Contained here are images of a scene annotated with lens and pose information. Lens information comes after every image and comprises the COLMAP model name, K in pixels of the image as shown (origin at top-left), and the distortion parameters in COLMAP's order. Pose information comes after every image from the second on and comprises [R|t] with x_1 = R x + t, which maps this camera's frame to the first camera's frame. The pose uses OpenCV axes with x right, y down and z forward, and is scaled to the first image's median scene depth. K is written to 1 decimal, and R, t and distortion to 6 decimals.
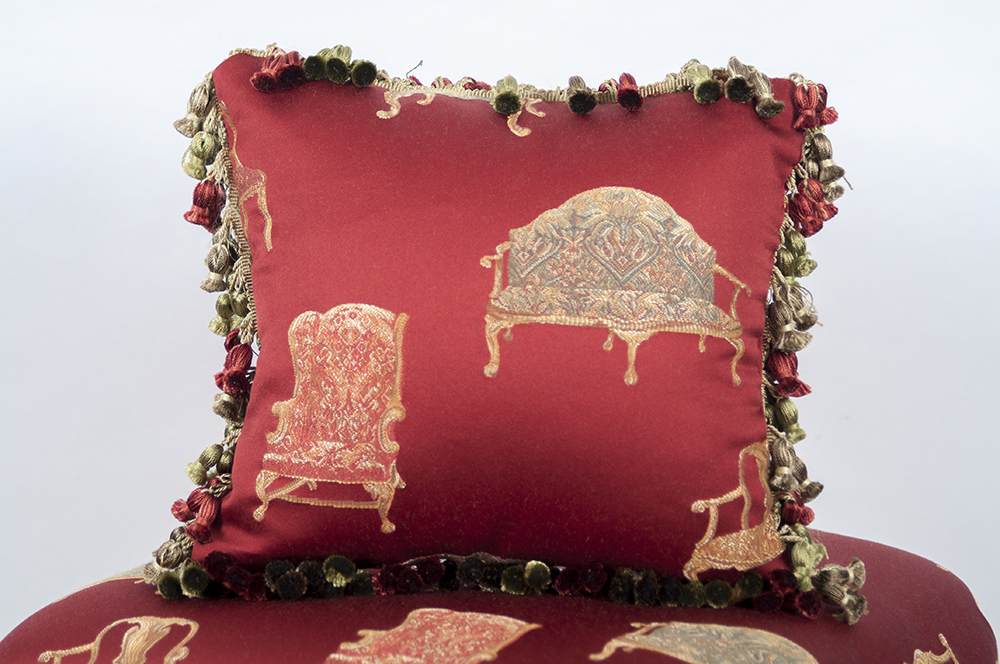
lens RADIAL K [[2477.3, 0, 500.0], [0, 2477.3, 332.0], [0, 0, 1]] dist [0.025078, 0.003012]
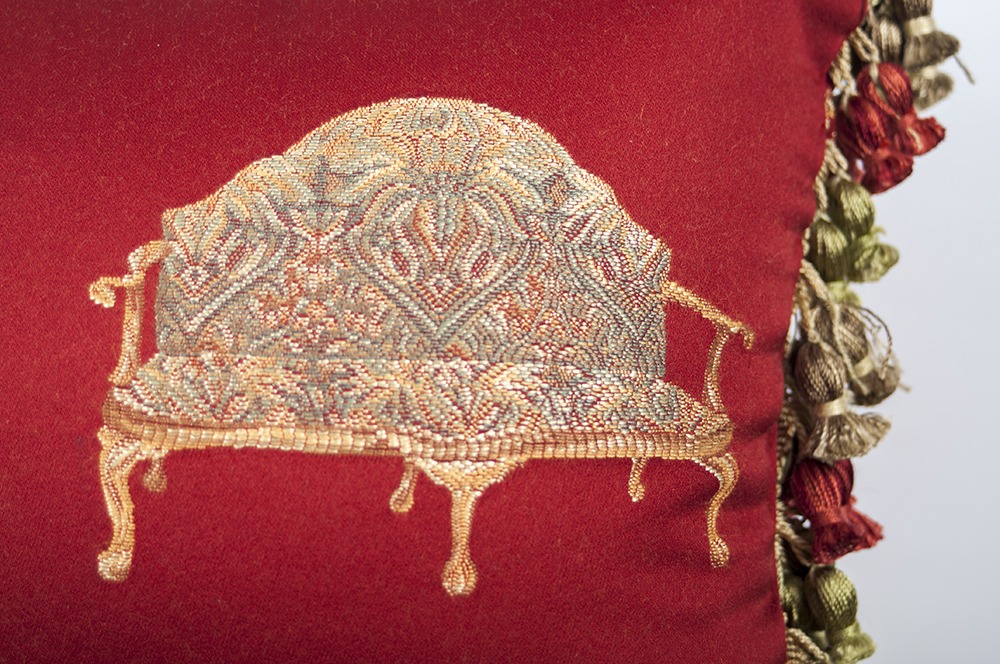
lens RADIAL K [[2126.5, 0, 500.0], [0, 2126.5, 332.0], [0, 0, 1]] dist [-0.065742, 0.097467]
pose [[0.999940, -0.009141, -0.006094, 0.060886], [0.009739, 0.994255, 0.106594, -0.057674], [0.005085, -0.106647, 0.994284, 0.646437]]
